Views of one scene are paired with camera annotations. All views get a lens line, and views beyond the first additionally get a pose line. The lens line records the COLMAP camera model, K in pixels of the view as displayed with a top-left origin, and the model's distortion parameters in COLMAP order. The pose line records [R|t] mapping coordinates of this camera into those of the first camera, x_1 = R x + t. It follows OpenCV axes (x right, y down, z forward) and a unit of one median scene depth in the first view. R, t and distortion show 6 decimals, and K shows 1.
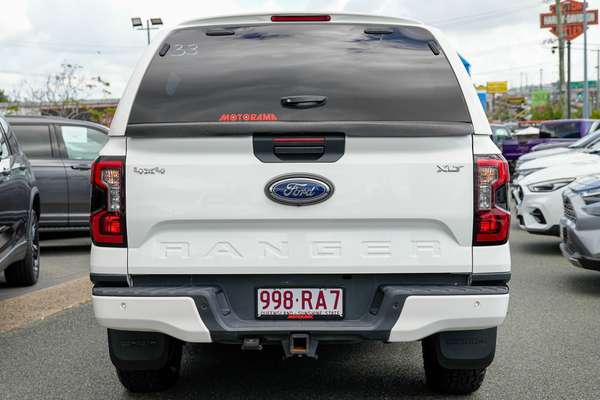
lens RADIAL K [[860.9, 0, 300.0], [0, 860.9, 200.0], [0, 0, 1]] dist [0.030607, 0.041135]
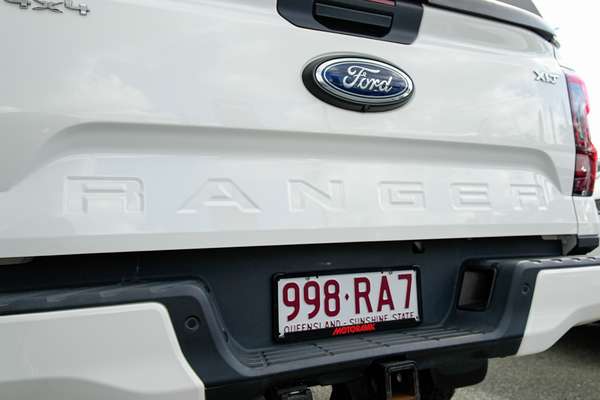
lens RADIAL K [[502.3, 0, 301.2], [0, 502.3, 171.5], [0, 0, 1]] dist [0.000732, -0.001345]
pose [[0.901452, 0.032985, 0.431621, -0.166124], [0.052045, 0.981601, -0.183713, 0.096836], [-0.429739, 0.188072, 0.883150, 0.732455]]
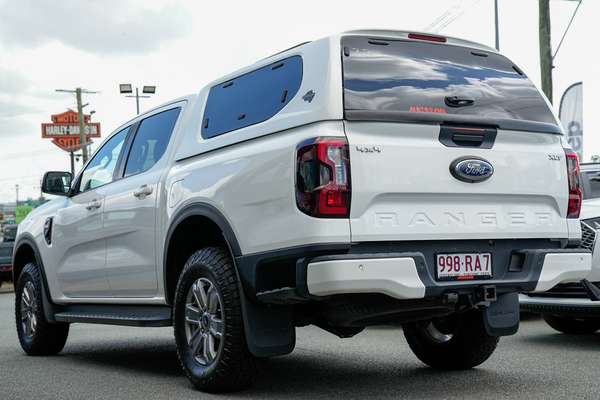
lens RADIAL K [[939.1, 0, 300.0], [0, 939.1, 200.0], [0, 0, 1]] dist [0.060355, 0.074853]
pose [[0.841259, 0.015519, 0.540409, -0.912120], [0.058529, 0.991099, -0.119575, 0.173617], [-0.537454, 0.132223, 0.832863, 0.019336]]
